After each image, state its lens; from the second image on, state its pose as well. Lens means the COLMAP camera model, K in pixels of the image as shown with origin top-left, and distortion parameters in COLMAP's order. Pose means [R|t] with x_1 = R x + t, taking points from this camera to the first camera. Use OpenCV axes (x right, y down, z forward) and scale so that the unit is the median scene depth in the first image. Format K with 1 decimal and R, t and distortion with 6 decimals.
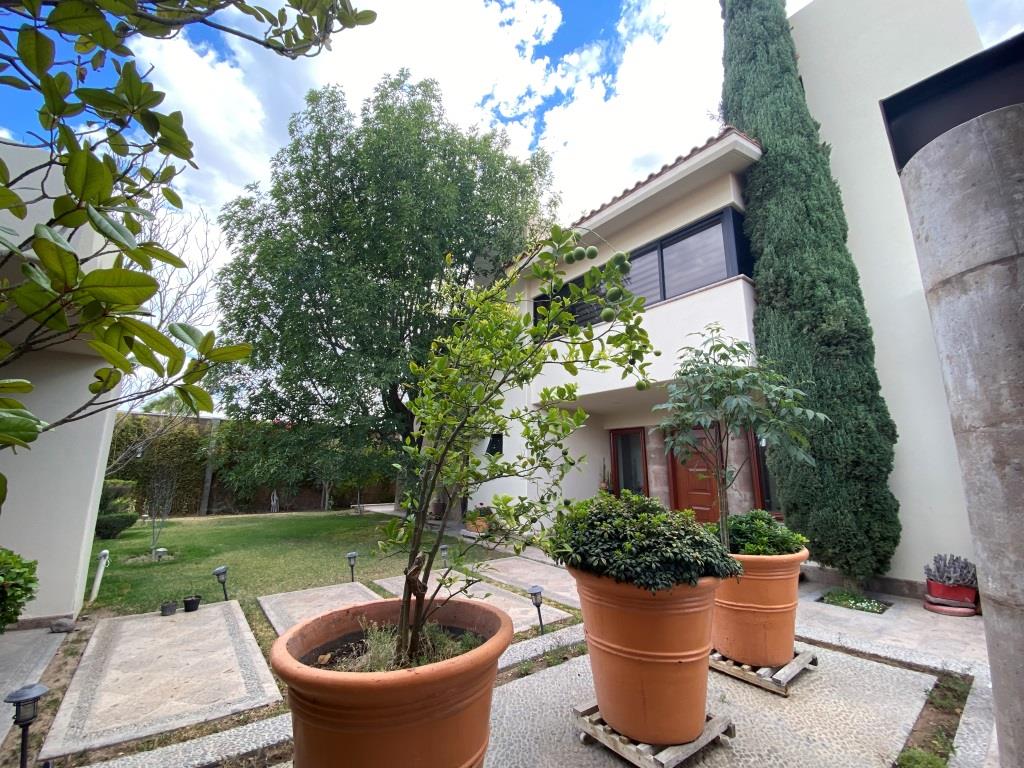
lens RADIAL K [[413.5, 0, 506.9], [0, 413.5, 386.1], [0, 0, 1]] dist [-0.016751, -0.004436]
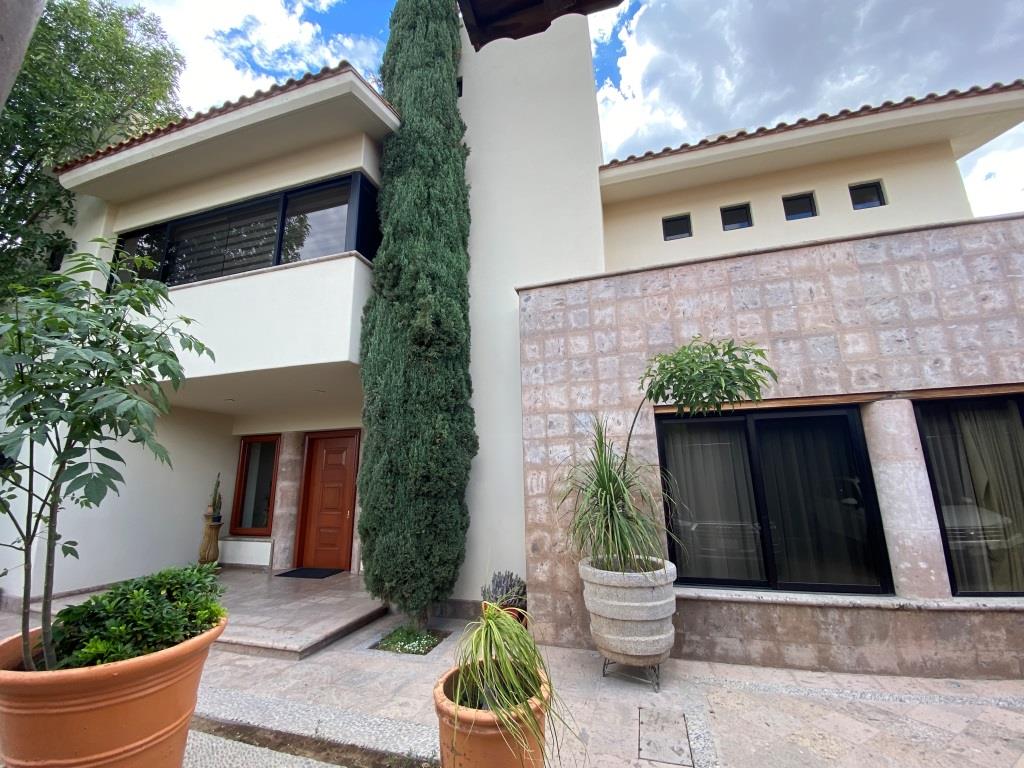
lens RADIAL K [[418.7, 0, 515.9], [0, 418.7, 384.1], [0, 0, 1]] dist [0.007254, -0.002424]
pose [[0.803403, 0.104268, 0.586236, 0.433434], [-0.088123, 0.994527, -0.056119, 0.018390], [-0.588879, -0.006575, 0.808195, 0.140296]]
